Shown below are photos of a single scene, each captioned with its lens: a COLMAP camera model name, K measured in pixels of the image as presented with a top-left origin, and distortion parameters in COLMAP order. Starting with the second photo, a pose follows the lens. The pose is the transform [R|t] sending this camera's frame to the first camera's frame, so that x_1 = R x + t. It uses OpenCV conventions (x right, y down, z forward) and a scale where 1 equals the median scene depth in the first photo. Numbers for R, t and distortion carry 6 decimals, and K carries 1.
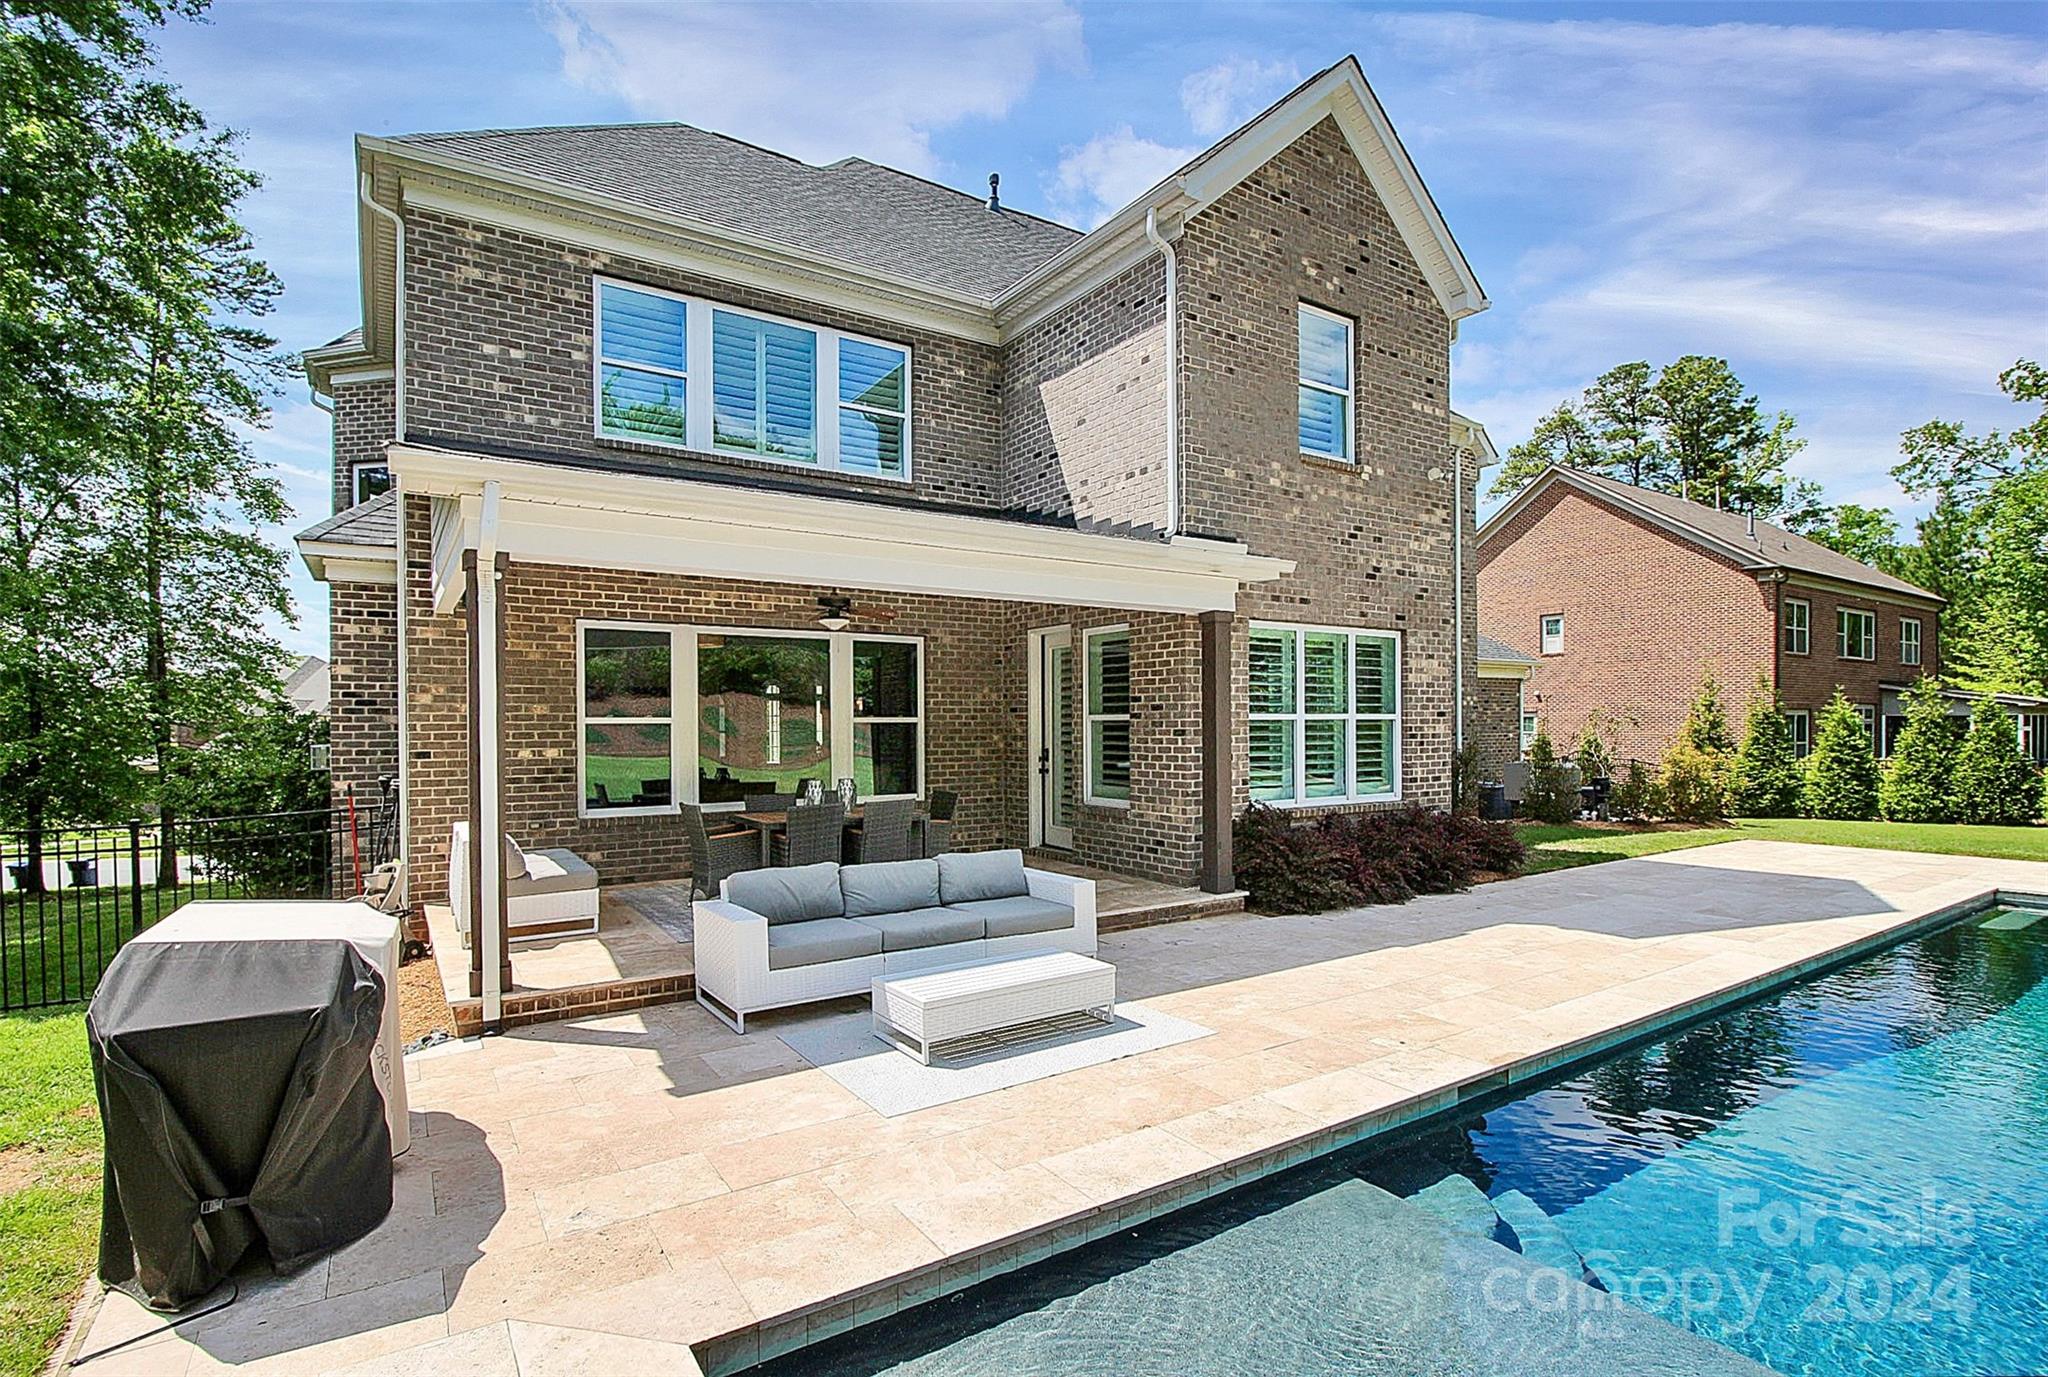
lens RADIAL K [[964.8, 0, 1024.3], [0, 964.8, 733.5], [0, 0, 1]] dist [-0.002303, -0.000348]
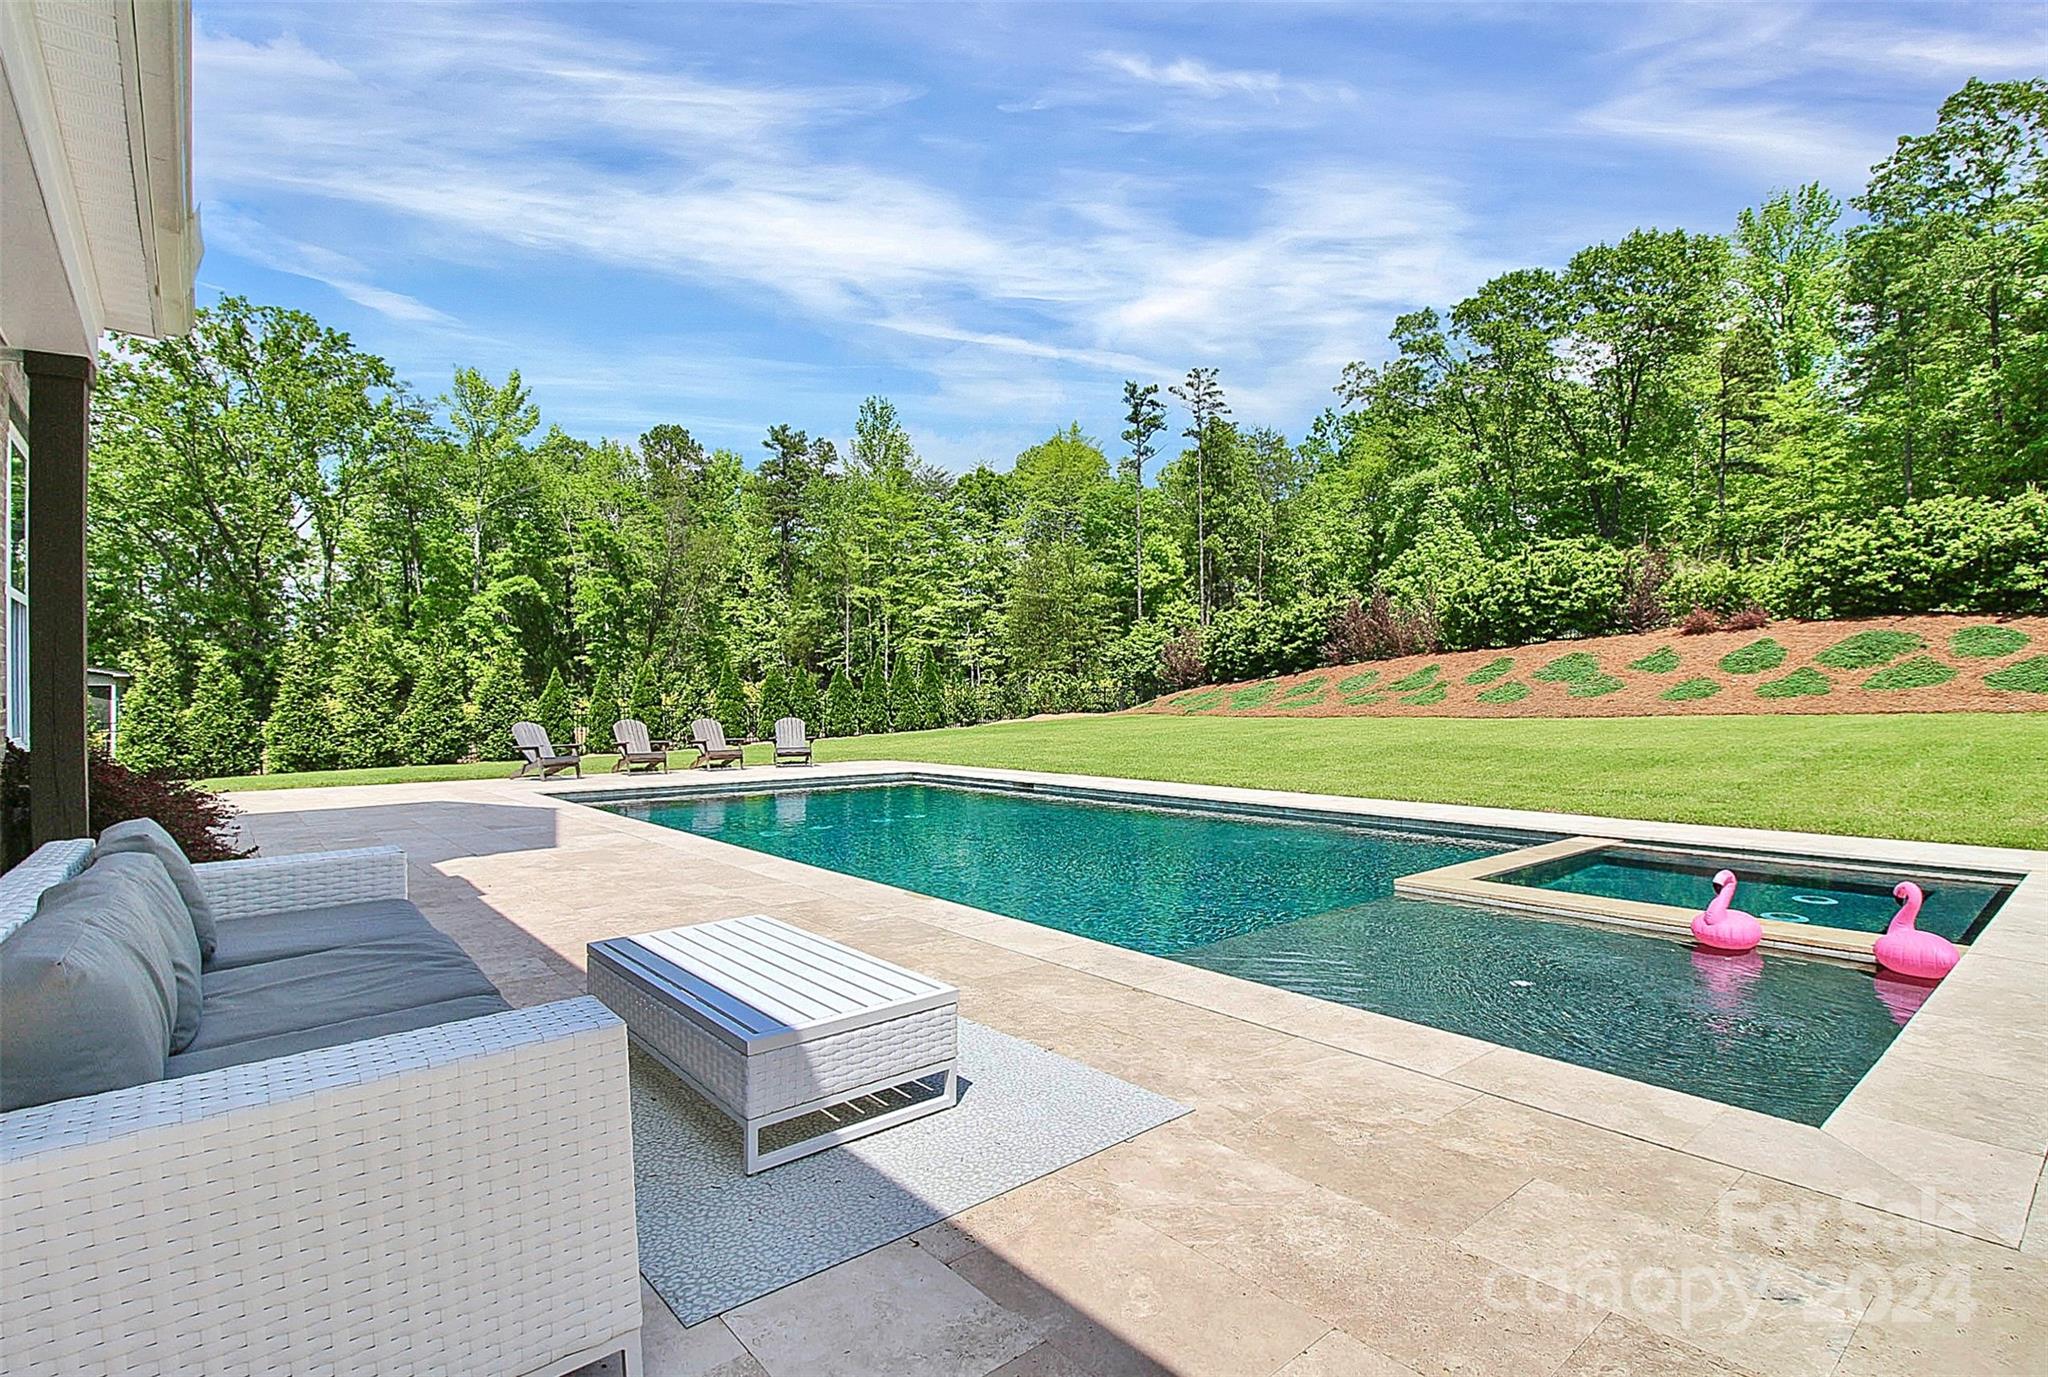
lens RADIAL K [[975.3, 0, 1021.3], [0, 975.3, 695.7], [0, 0, 1]] dist [-0.000974, -0.000121]
pose [[-0.114259, 0.016238, 0.993318, -0.651277], [0.011570, 0.999820, -0.015013, 0.118843], [-0.993384, 0.009777, -0.114427, 1.011199]]
